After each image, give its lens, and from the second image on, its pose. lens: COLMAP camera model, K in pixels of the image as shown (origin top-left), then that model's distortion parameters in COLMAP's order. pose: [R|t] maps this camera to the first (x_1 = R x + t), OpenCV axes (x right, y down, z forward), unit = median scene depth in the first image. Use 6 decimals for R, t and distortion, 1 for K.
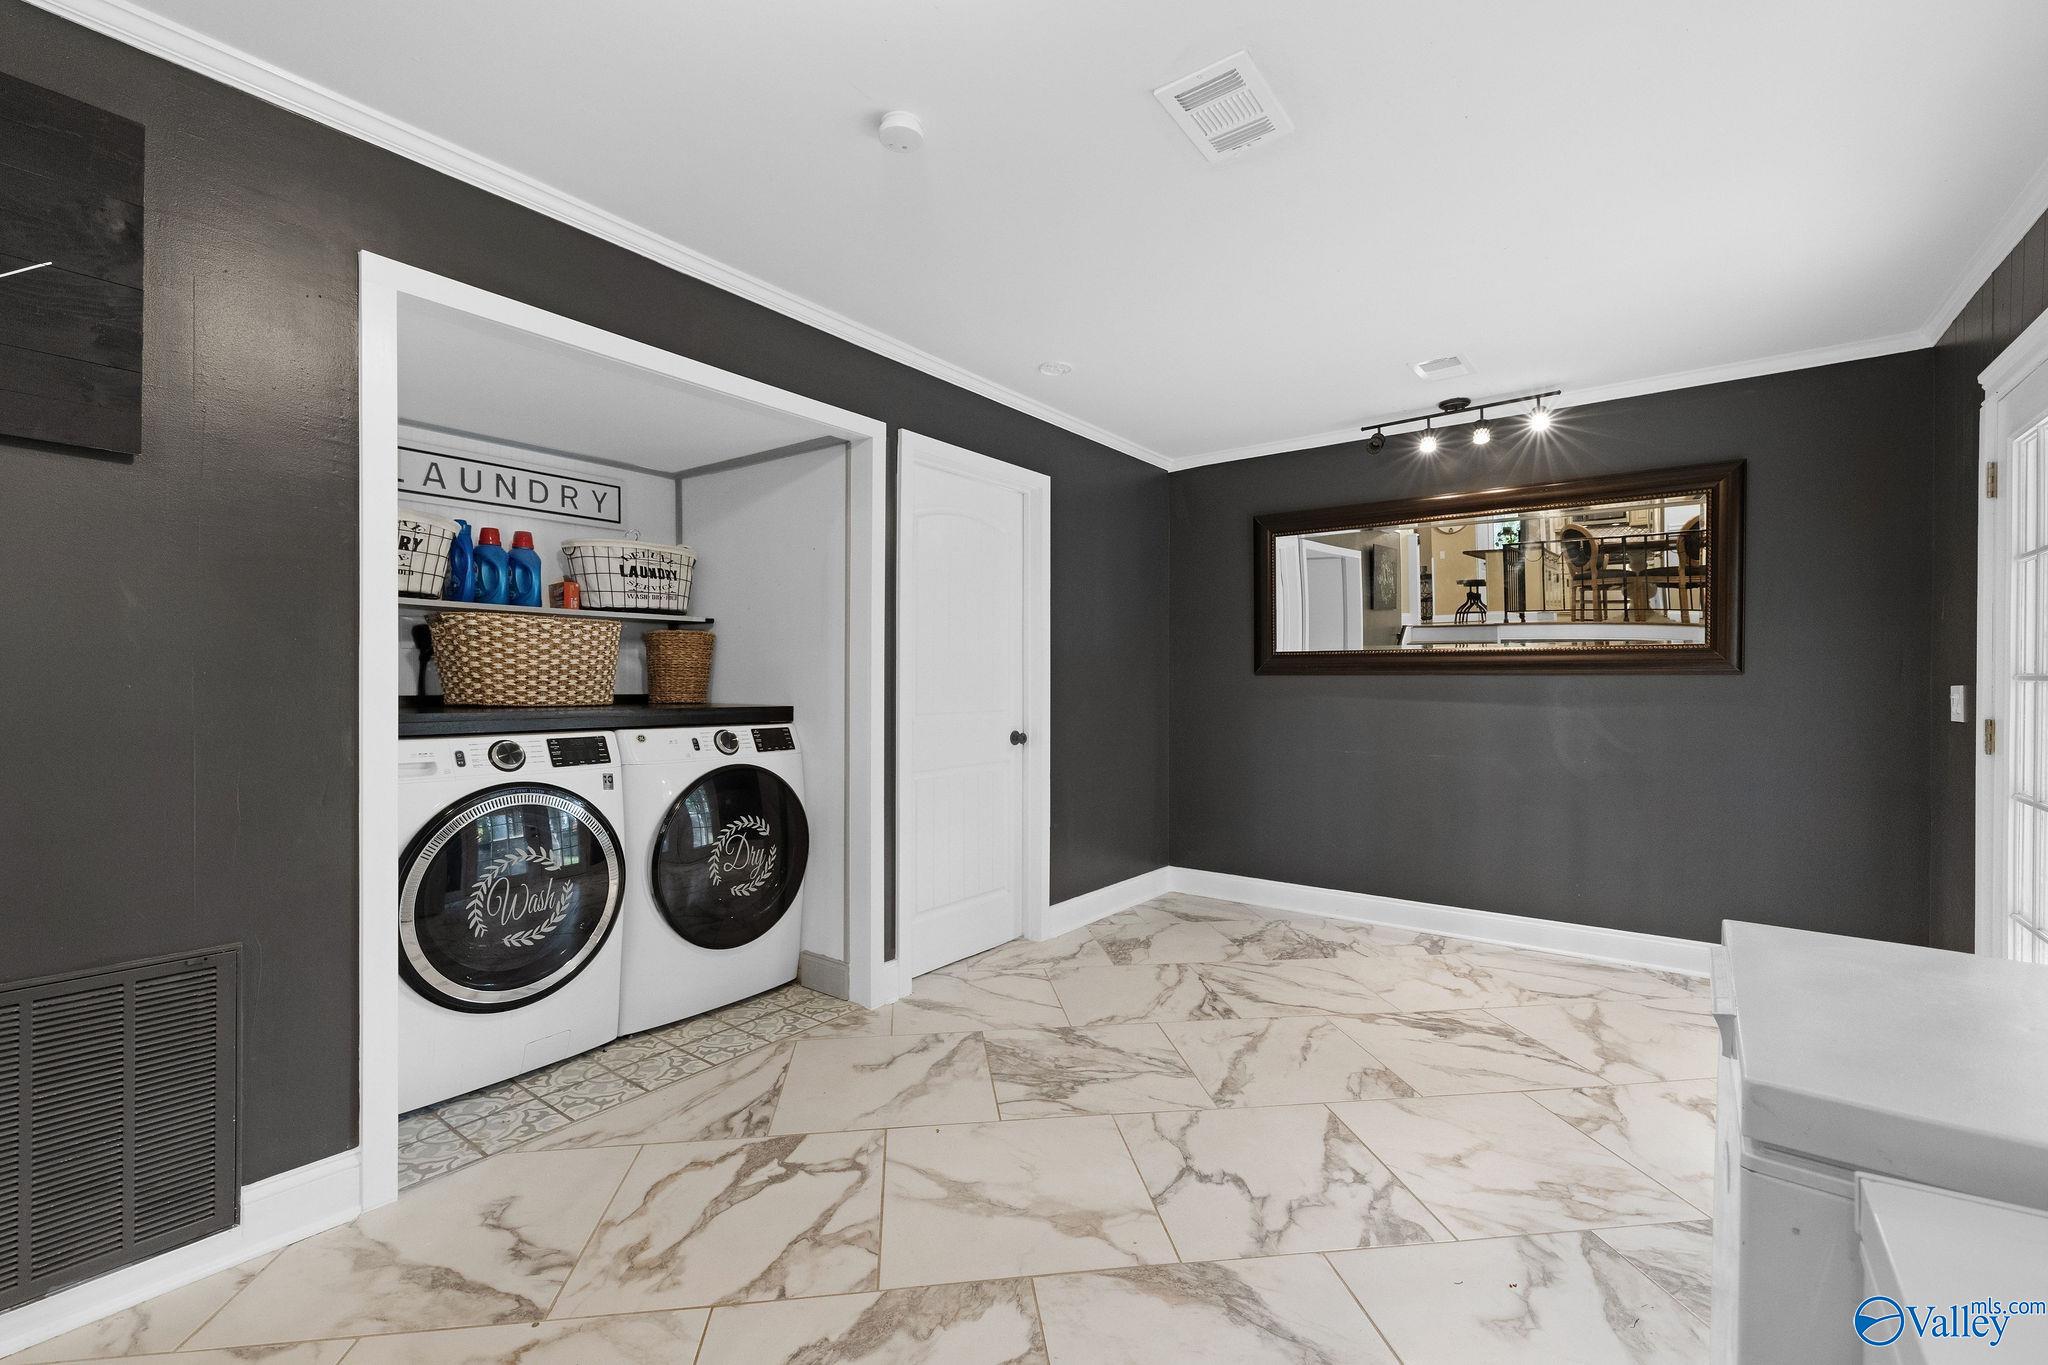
lens RADIAL K [[875.5, 0, 1011.6], [0, 875.5, 688.2], [0, 0, 1]] dist [0.003815, 0.000014]
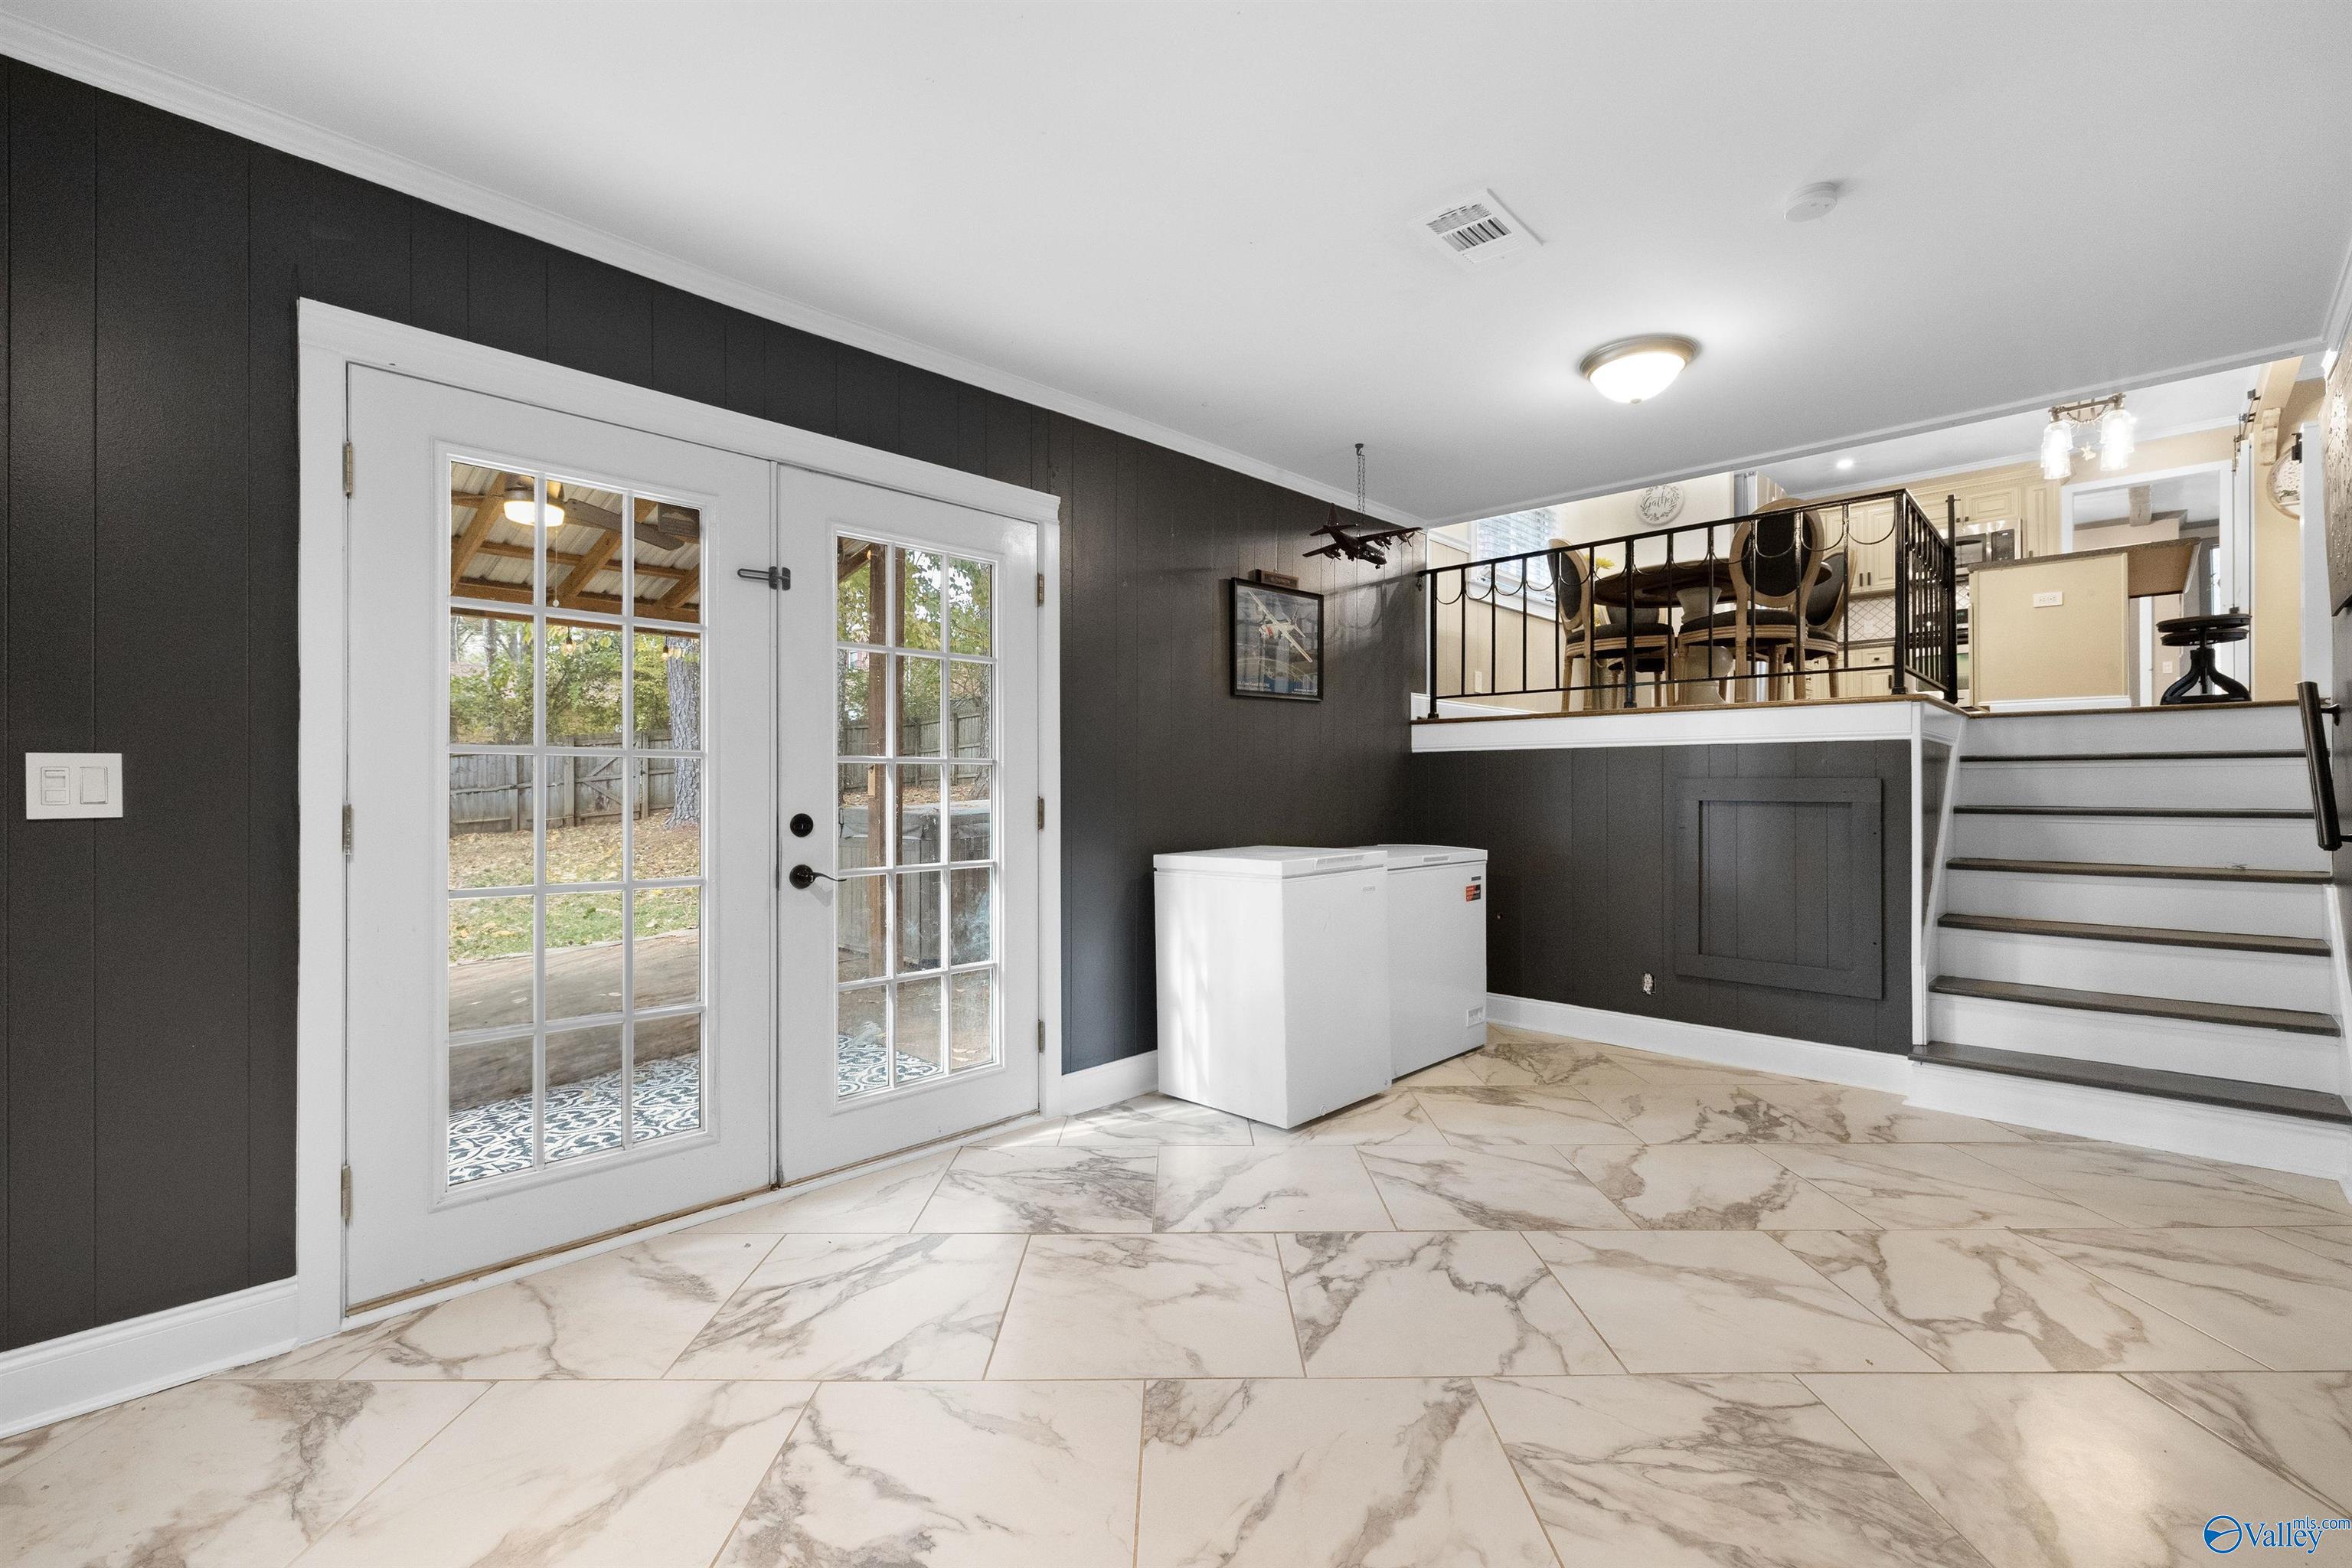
lens RADIAL K [[1005.5, 0, 1161.7], [0, 1005.5, 790.5], [0, 0, 1]] dist [0.003815, 0.000014]
pose [[-0.991392, -0.001646, 0.130916, 0.418120], [-0.000094, 0.999930, 0.011859, 0.018615], [-0.130926, 0.011744, -0.991323, 2.030089]]
